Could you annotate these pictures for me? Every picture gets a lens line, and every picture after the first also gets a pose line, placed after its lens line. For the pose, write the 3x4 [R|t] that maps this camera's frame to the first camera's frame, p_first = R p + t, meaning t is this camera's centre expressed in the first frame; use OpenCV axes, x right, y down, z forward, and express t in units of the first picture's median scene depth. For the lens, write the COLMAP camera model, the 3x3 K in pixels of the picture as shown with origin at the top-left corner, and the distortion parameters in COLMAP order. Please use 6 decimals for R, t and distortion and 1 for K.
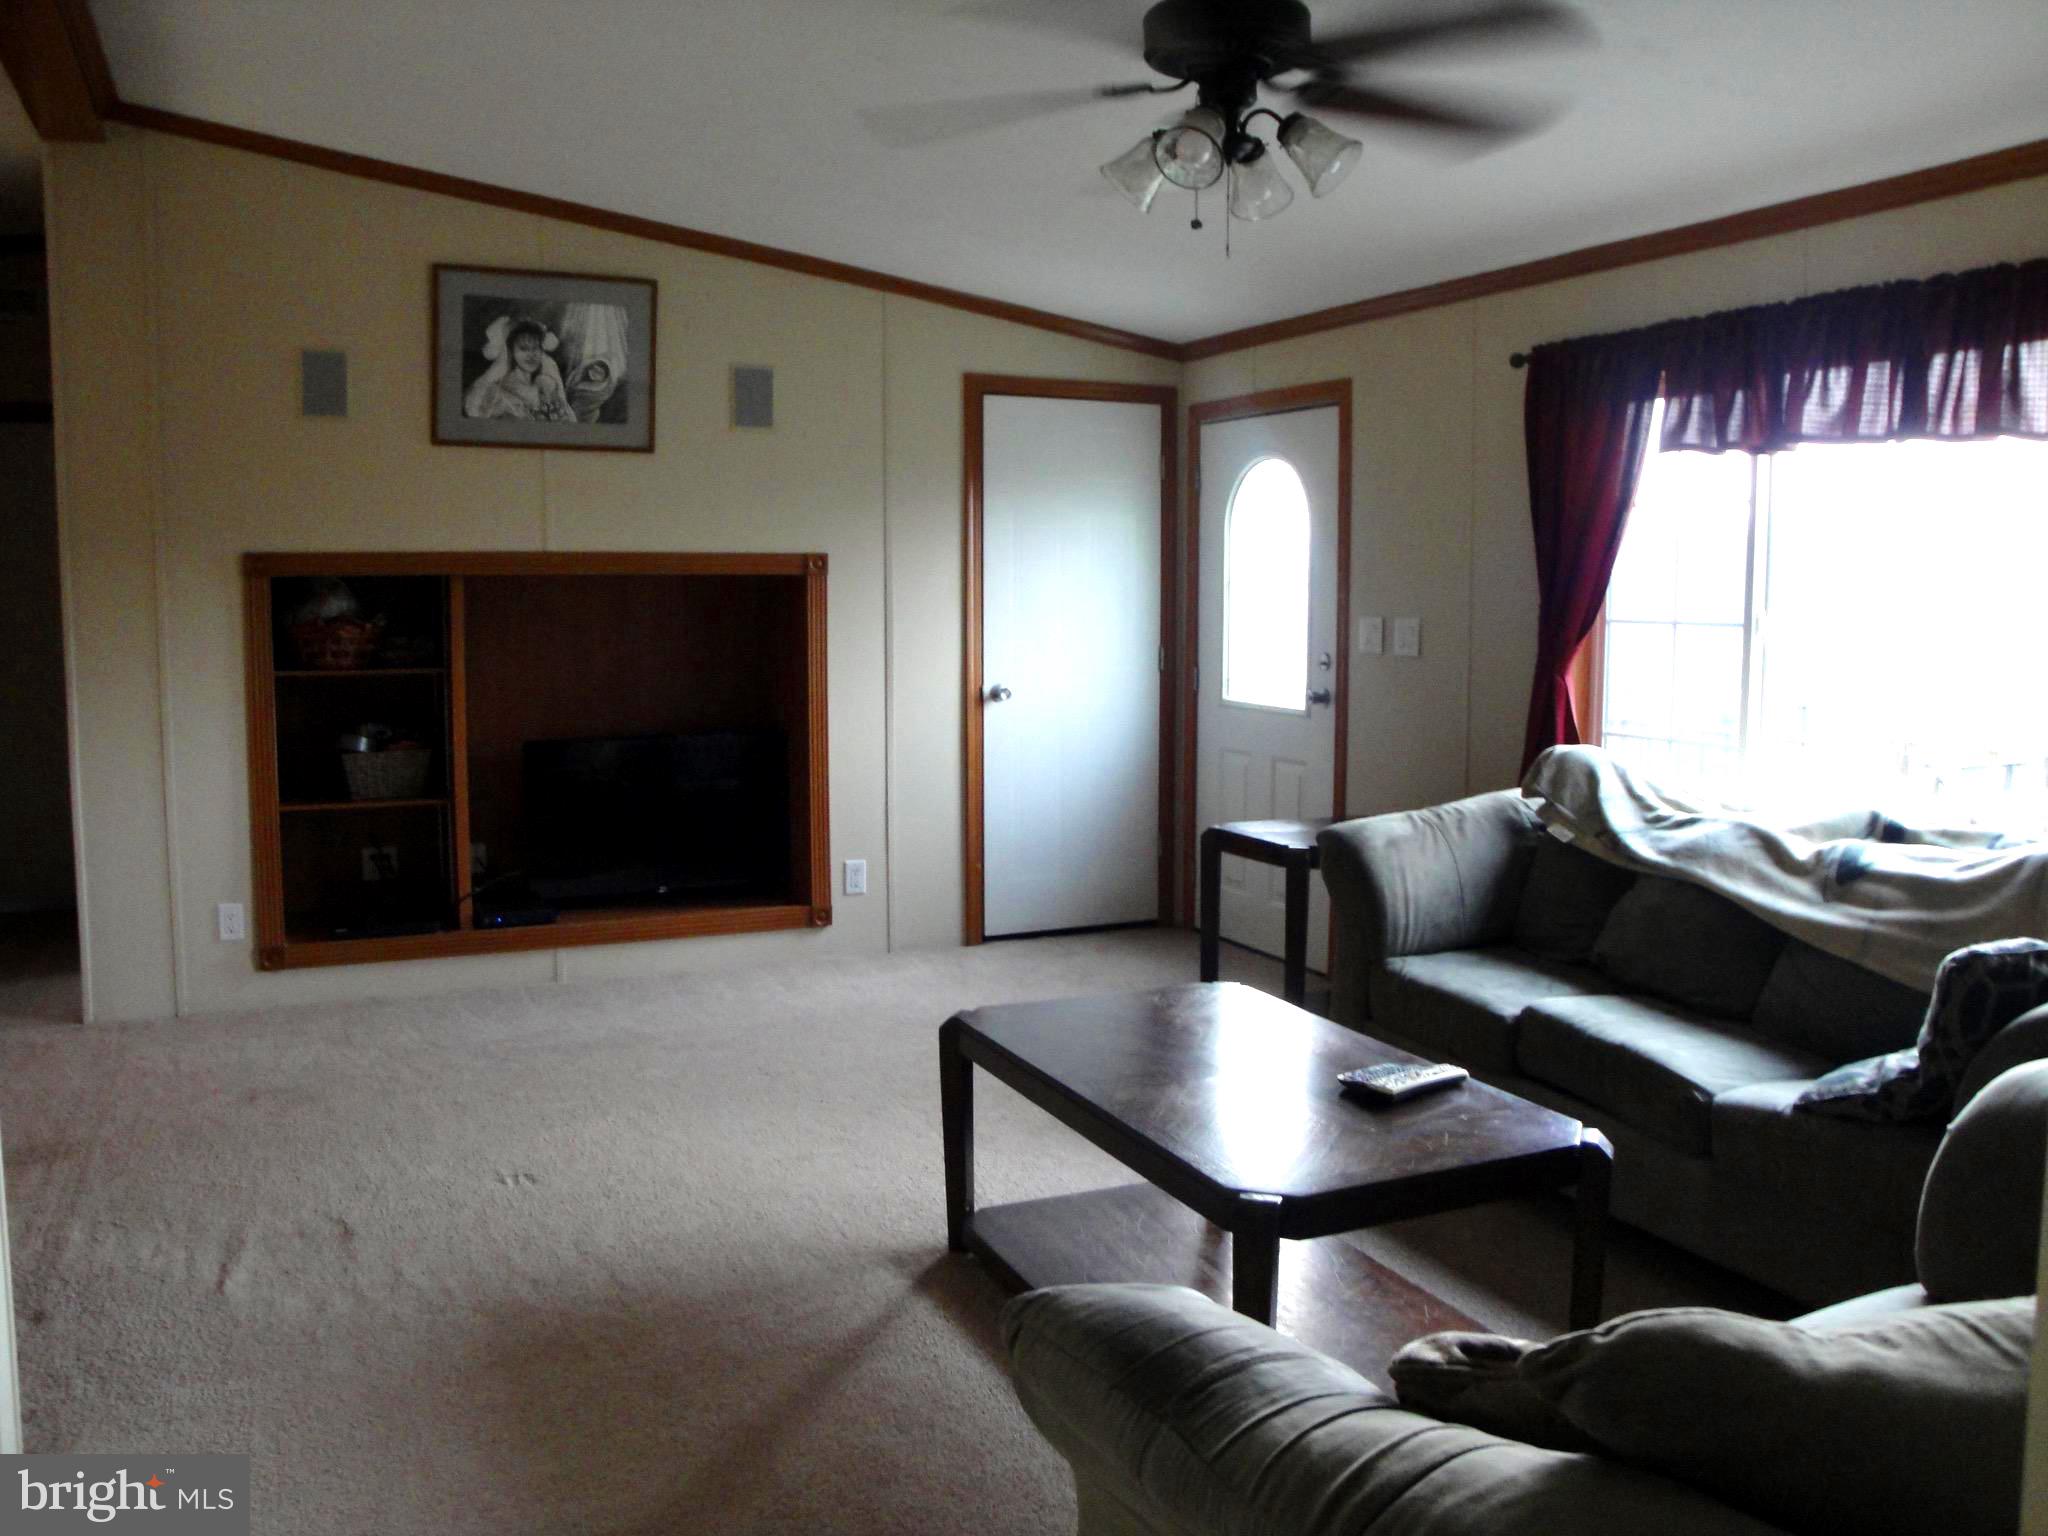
lens RADIAL K [[1665.1, 0, 1024.0], [0, 1665.1, 768.0], [0, 0, 1]] dist [-0.162528, 0.136370]
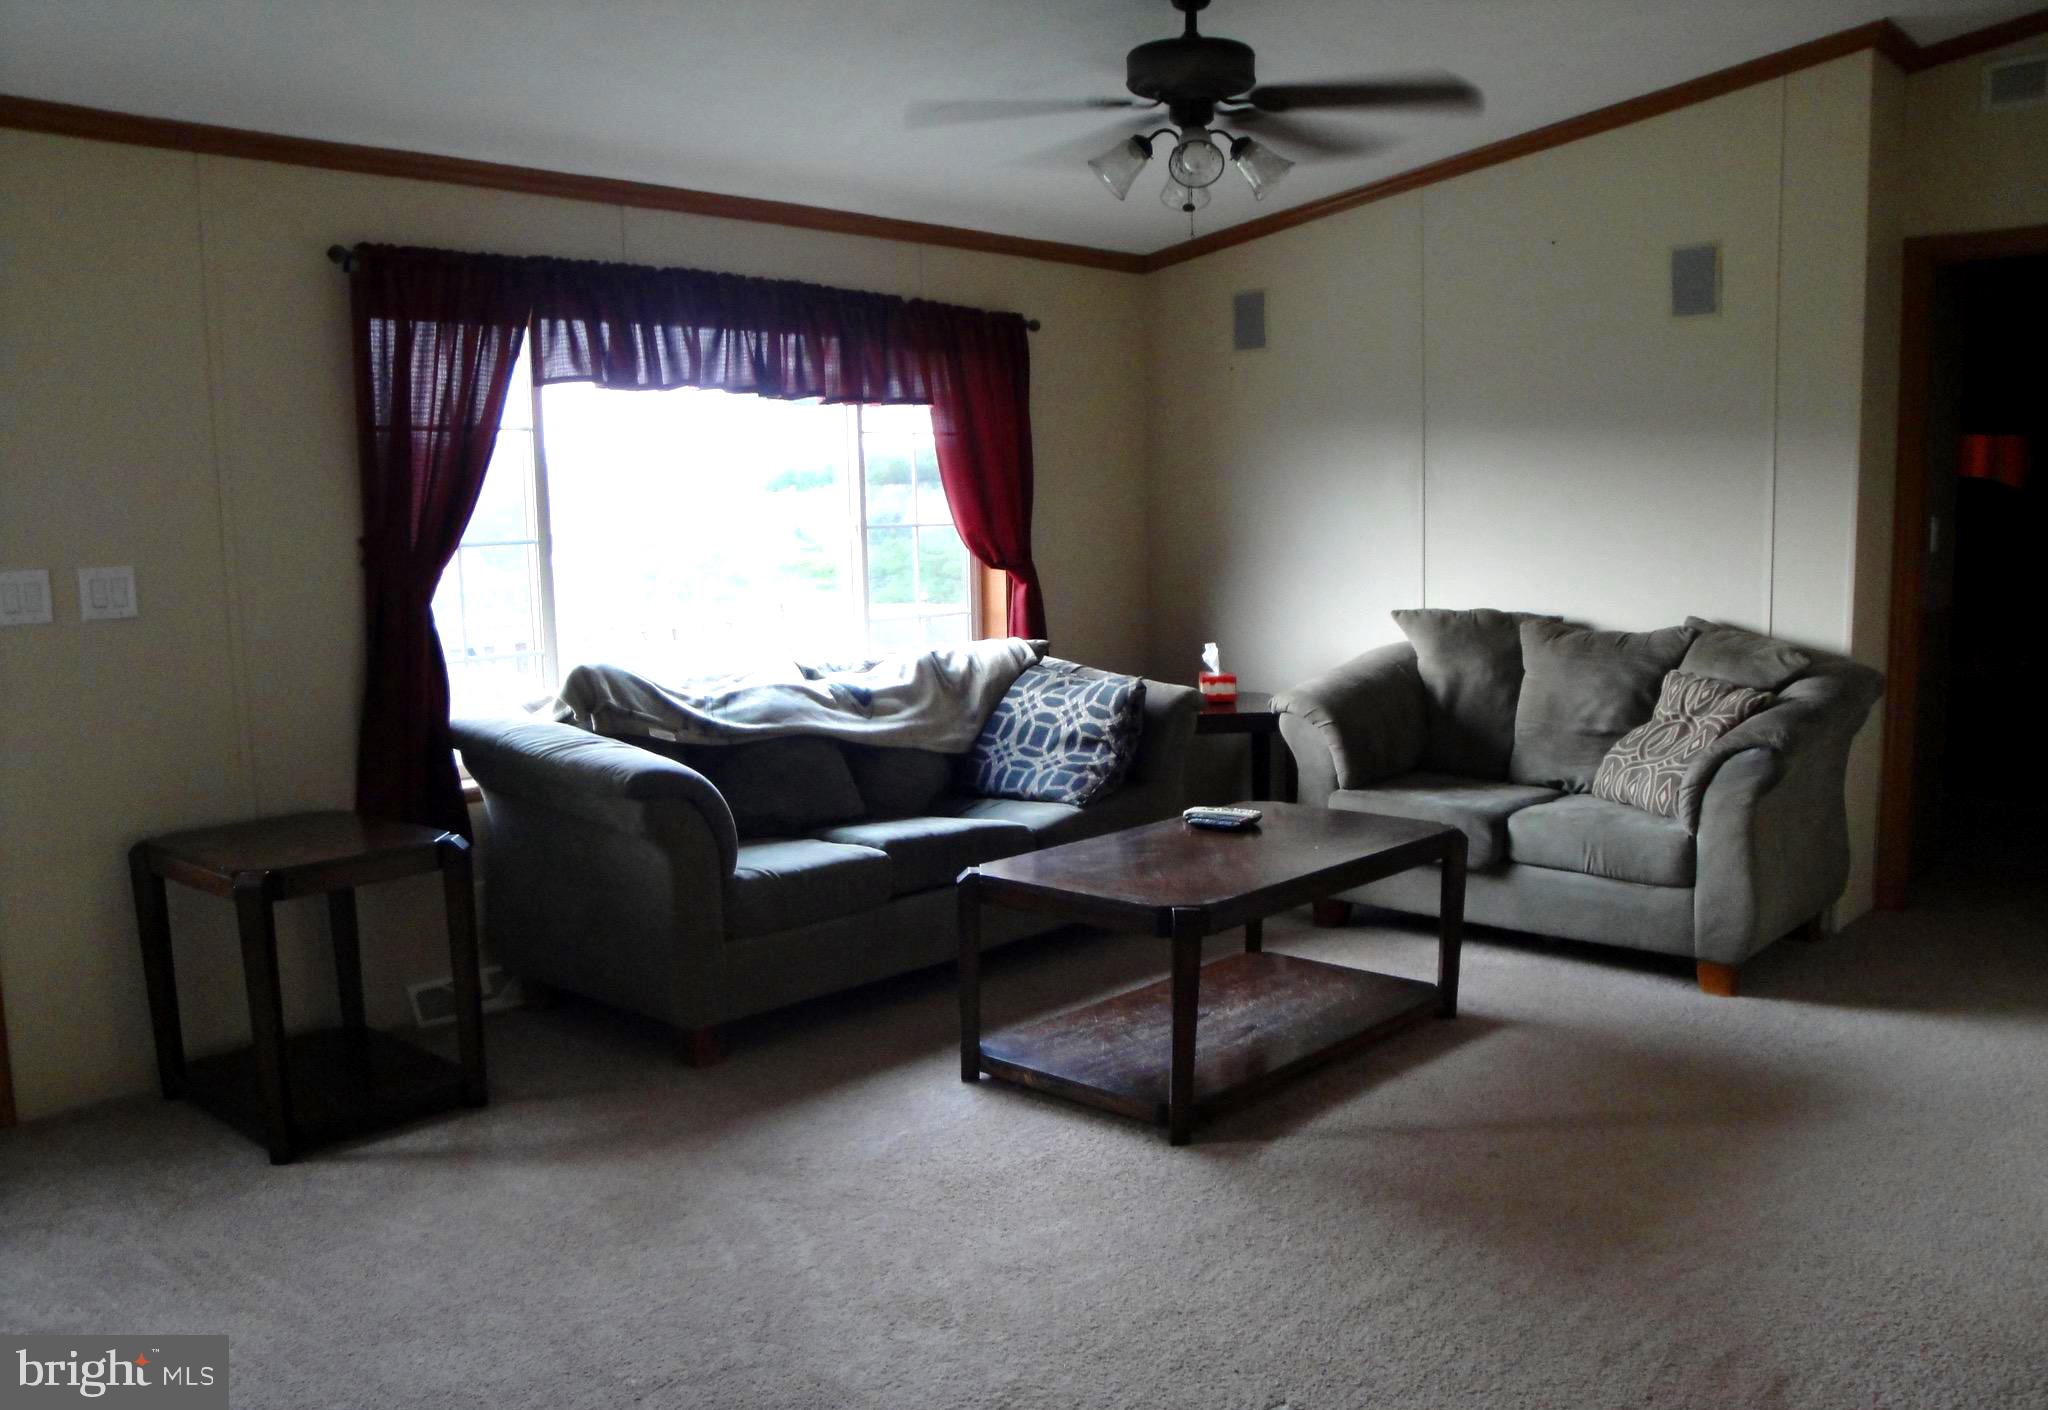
lens RADIAL K [[1714.2, 0, 1024.0], [0, 1714.2, 705.0], [0, 0, 1]] dist [-0.006538, -0.003854]
pose [[-0.331316, -0.109453, 0.937150, -0.842897], [0.131666, 0.978167, 0.160792, -0.134938], [-0.934288, 0.176664, -0.309671, 1.177268]]
